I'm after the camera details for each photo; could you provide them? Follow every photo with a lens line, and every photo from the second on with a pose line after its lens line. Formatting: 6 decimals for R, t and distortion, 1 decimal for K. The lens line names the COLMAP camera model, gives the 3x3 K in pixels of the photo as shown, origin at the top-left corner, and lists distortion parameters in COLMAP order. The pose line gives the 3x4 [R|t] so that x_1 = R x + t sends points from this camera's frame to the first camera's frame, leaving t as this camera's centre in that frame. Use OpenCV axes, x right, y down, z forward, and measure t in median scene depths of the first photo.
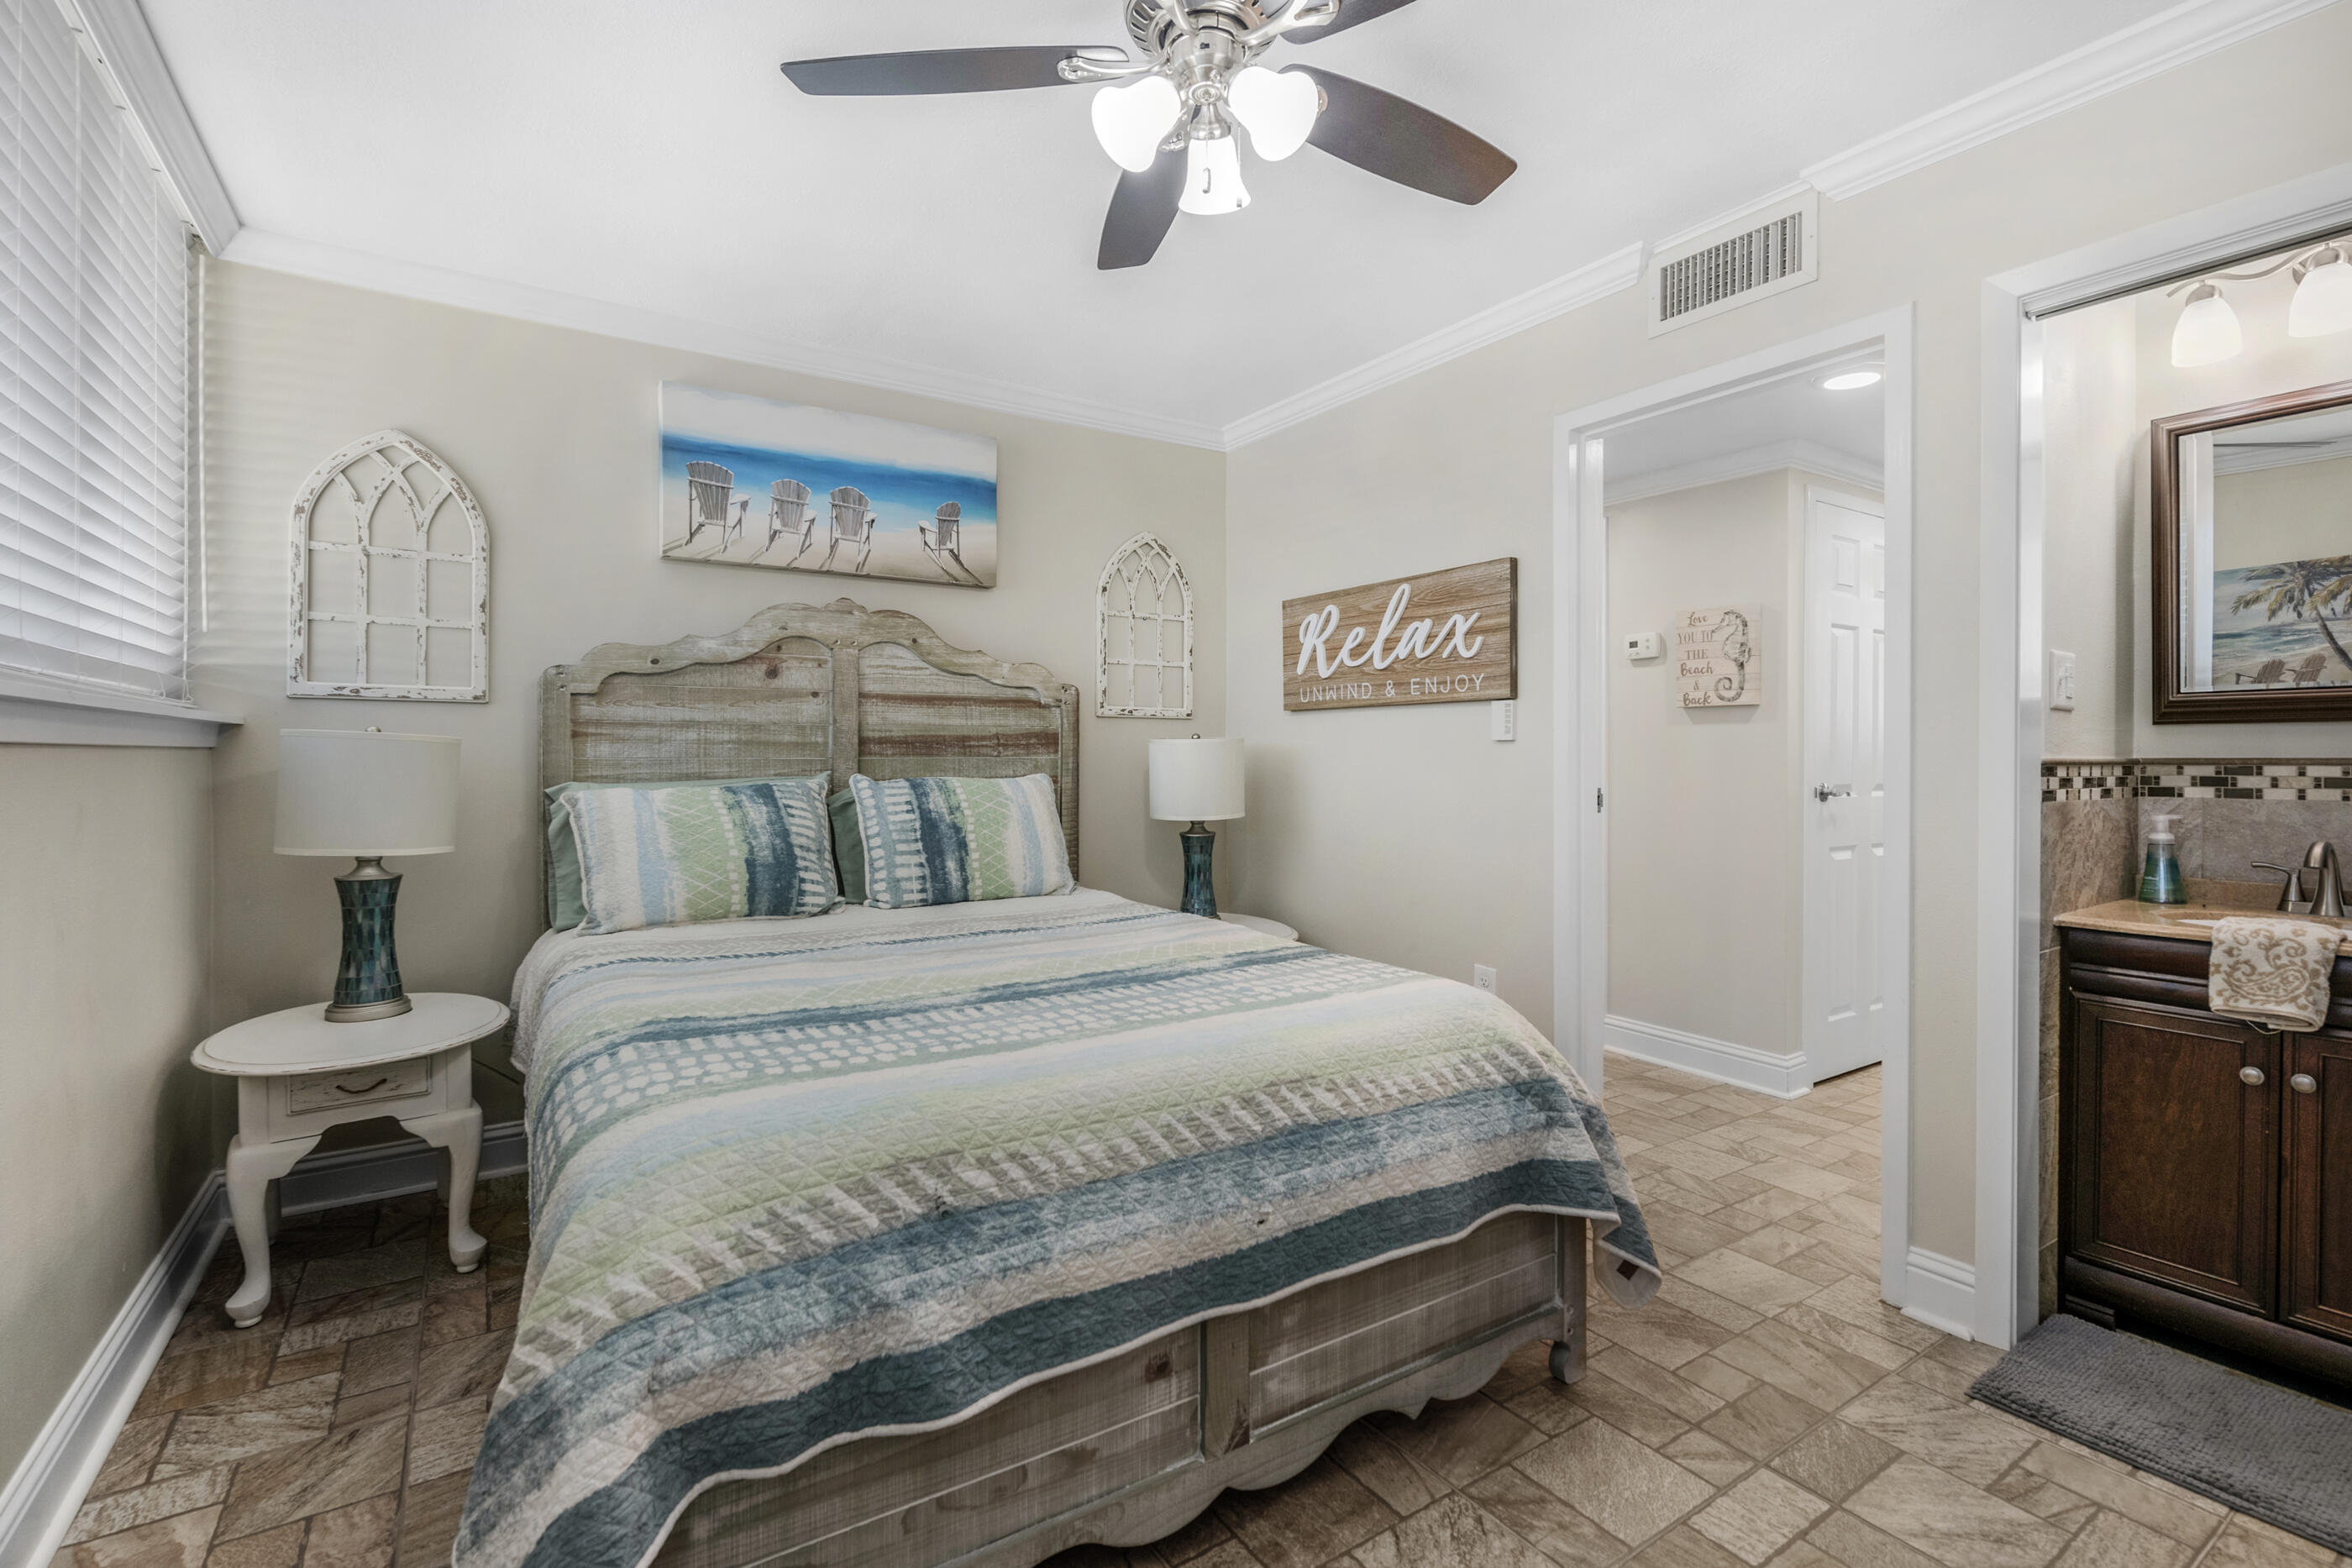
lens RADIAL K [[1067.2, 0, 1176.6], [0, 1067.2, 770.6], [0, 0, 1]] dist [-0.002489, -0.000770]
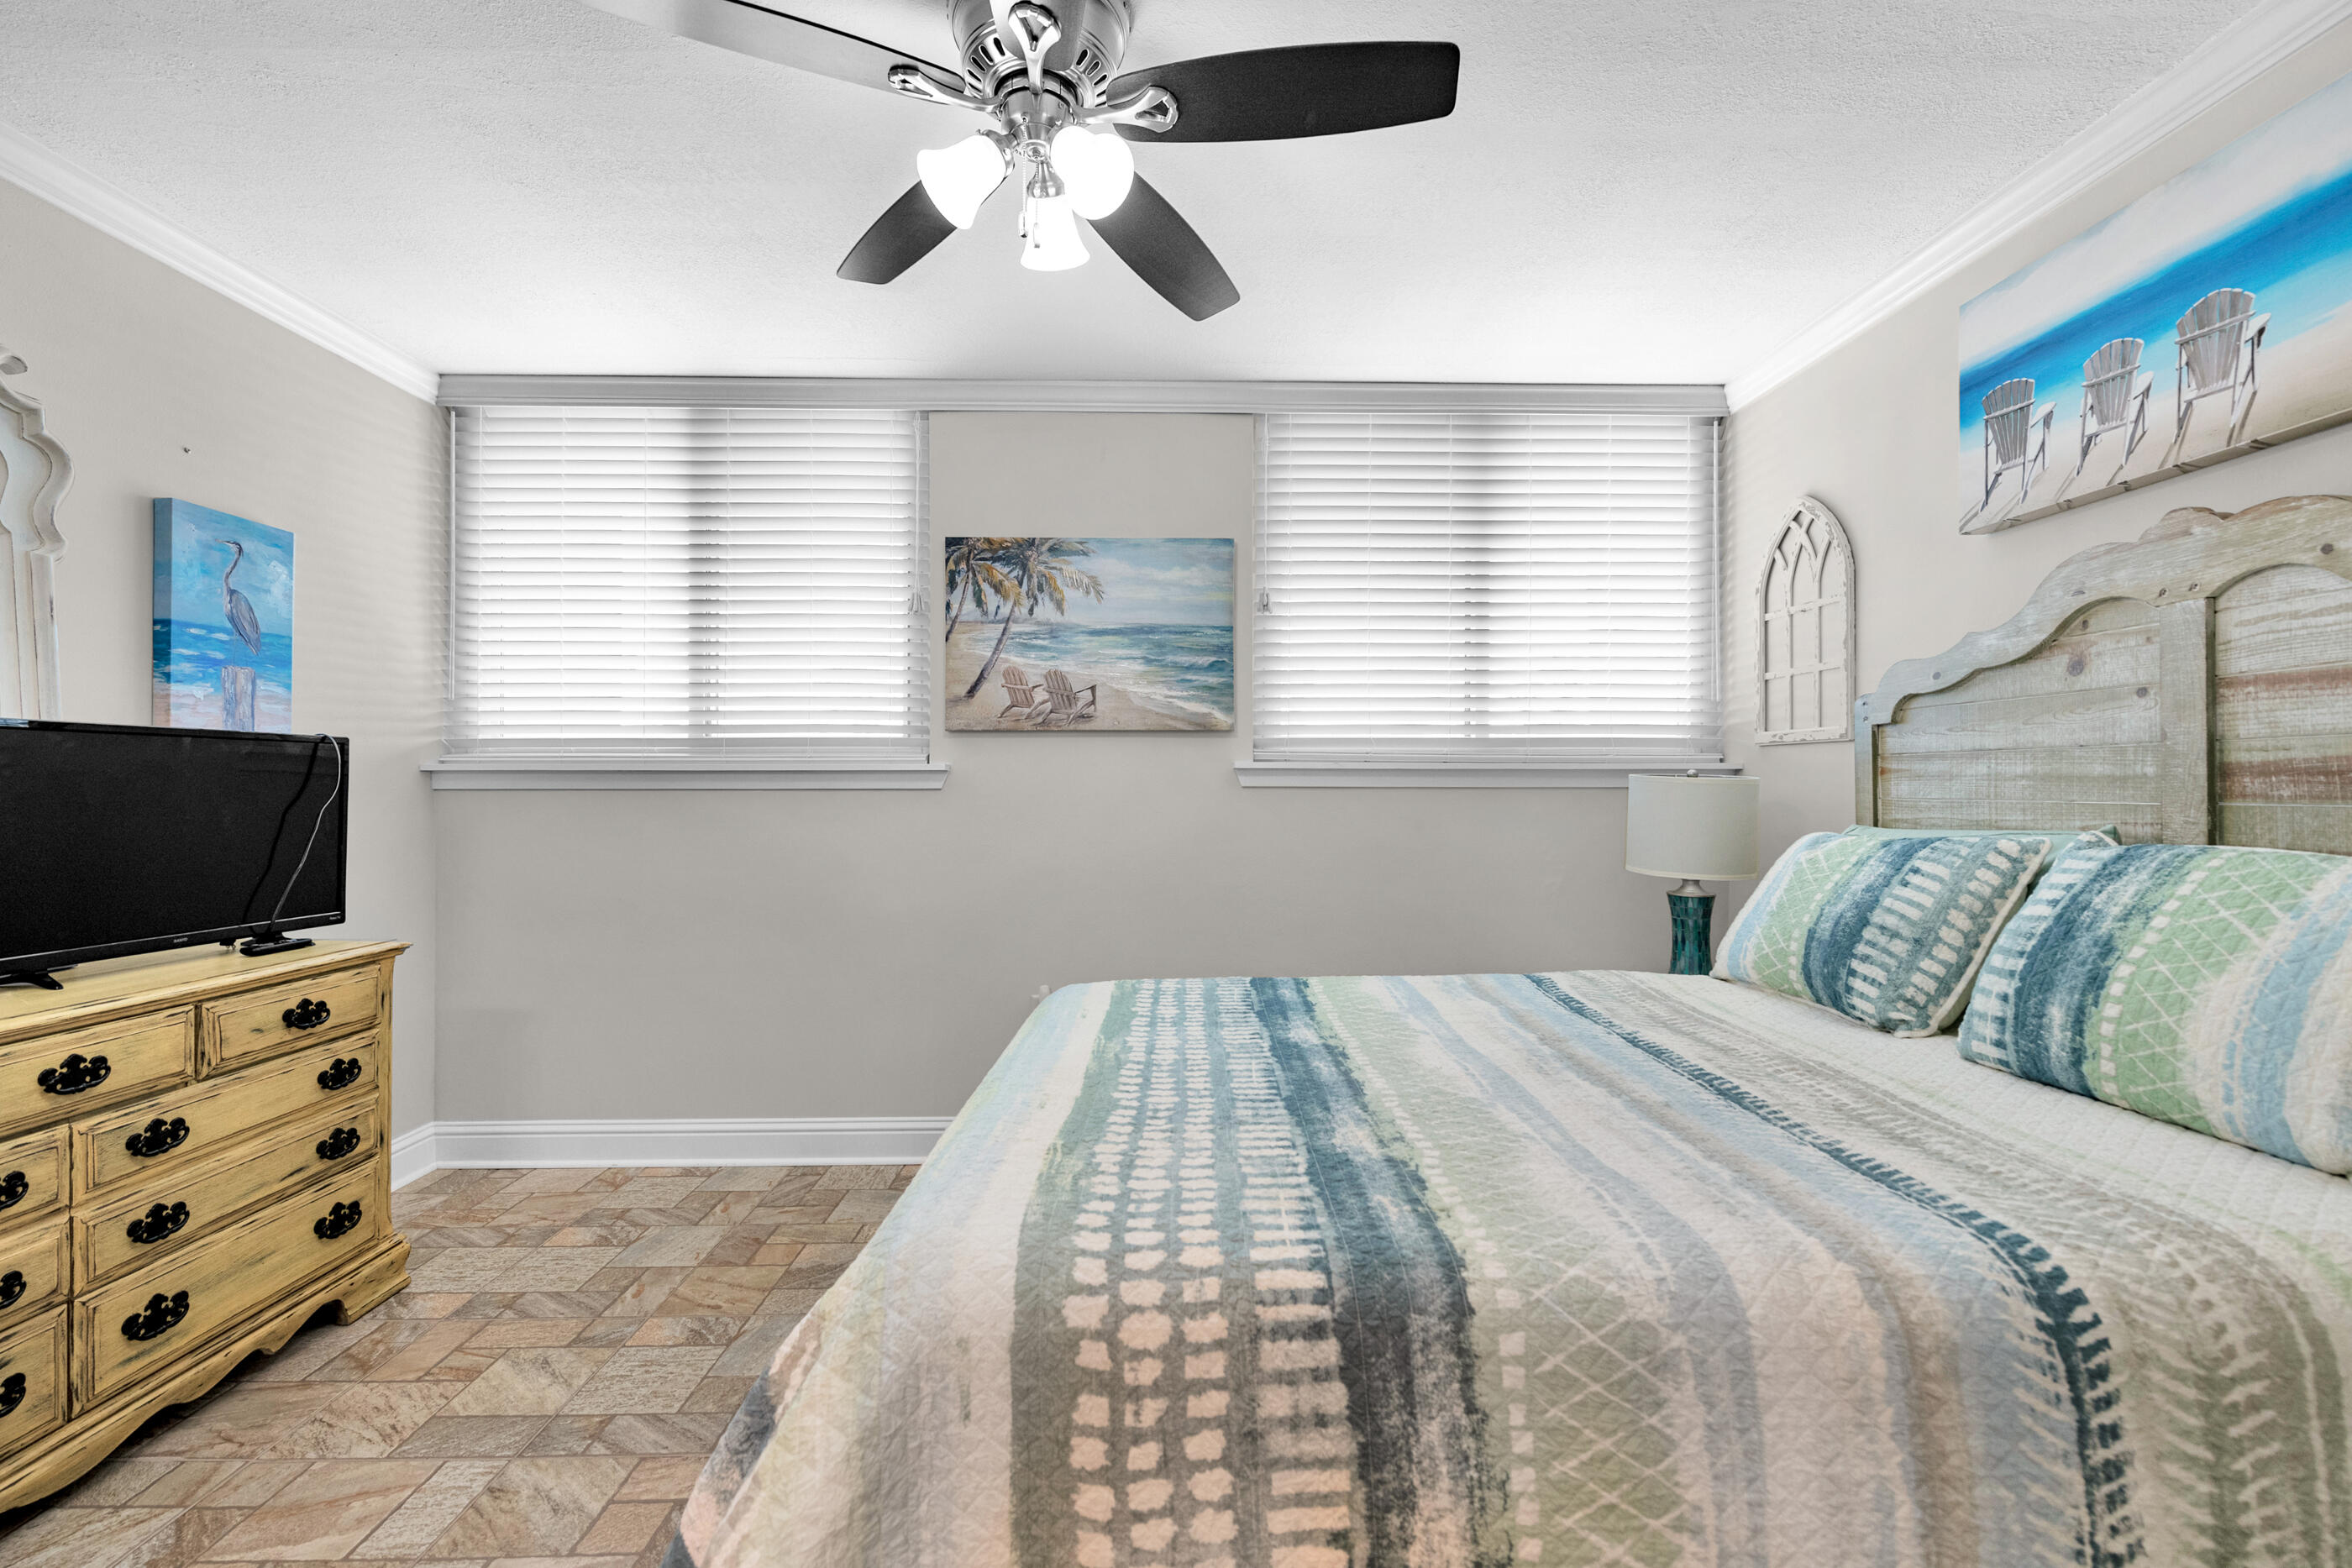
lens RADIAL K [[972.6, 0, 1170.6], [0, 972.6, 780.6], [0, 0, 1]] dist [0.005993, -0.004075]
pose [[-0.526596, -0.006673, -0.850090, 0.398658], [-0.014071, 0.999901, 0.000868, -0.017141], [0.849999, 0.012419, -0.526637, 0.862937]]
